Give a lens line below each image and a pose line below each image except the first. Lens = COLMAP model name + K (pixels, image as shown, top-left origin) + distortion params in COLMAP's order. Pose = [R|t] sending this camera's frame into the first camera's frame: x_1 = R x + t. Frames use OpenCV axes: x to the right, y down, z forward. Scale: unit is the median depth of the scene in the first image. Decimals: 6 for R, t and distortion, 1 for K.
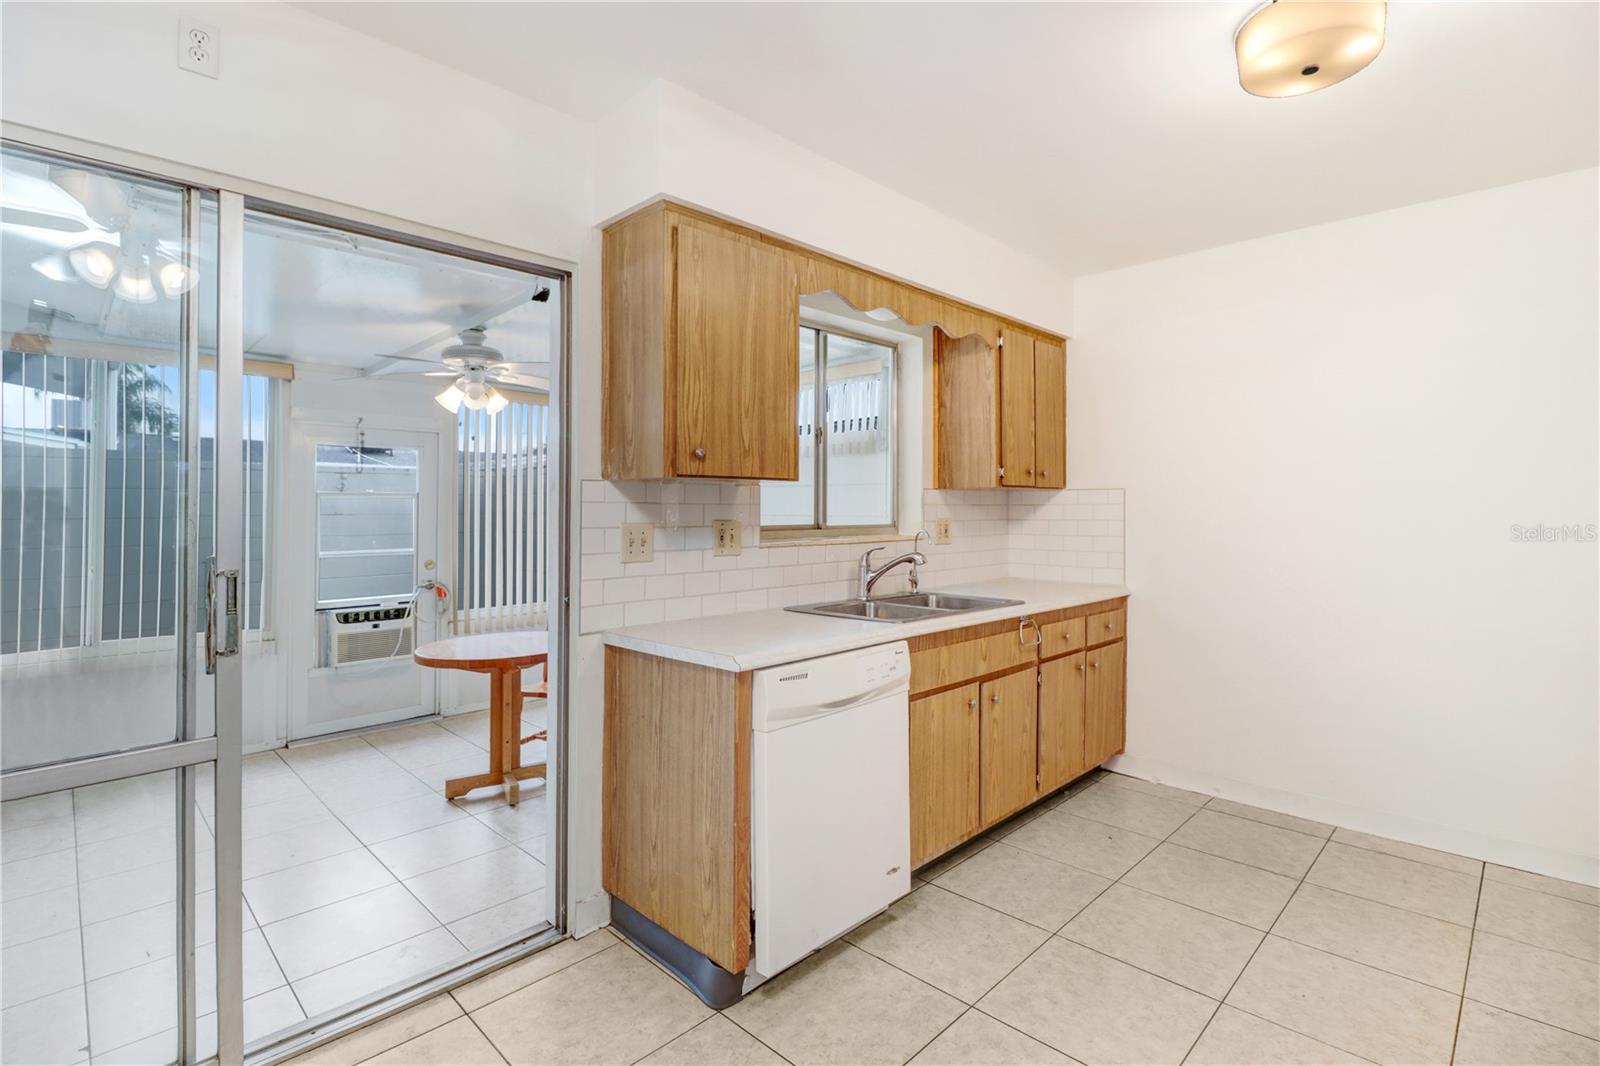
lens RADIAL K [[775.0, 0, 809.5], [0, 775.0, 478.9], [0, 0, 1]] dist [-0.003008, -0.001688]
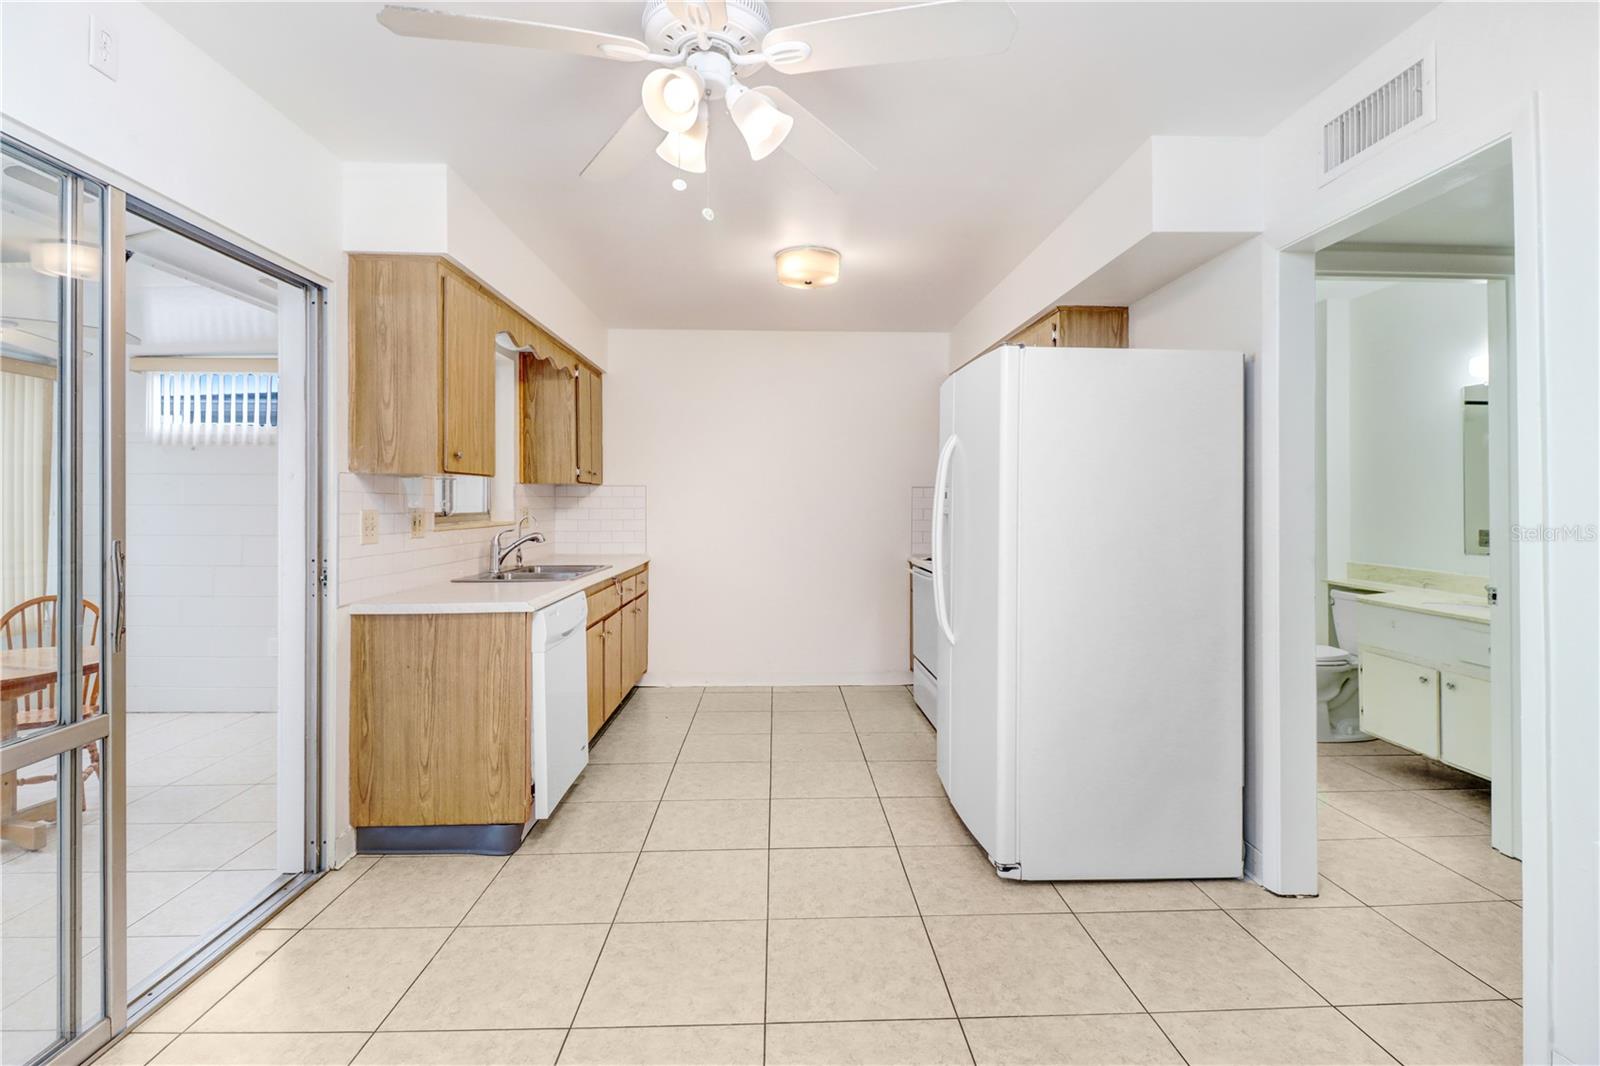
lens RADIAL K [[775.0, 0, 813.2], [0, 775.0, 471.8], [0, 0, 1]] dist [-0.003008, -0.001688]
pose [[0.685438, 0.026577, 0.727646, -0.556417], [-0.024698, 0.999607, -0.013245, -0.001929], [-0.727712, -0.008893, 0.685825, -0.254084]]
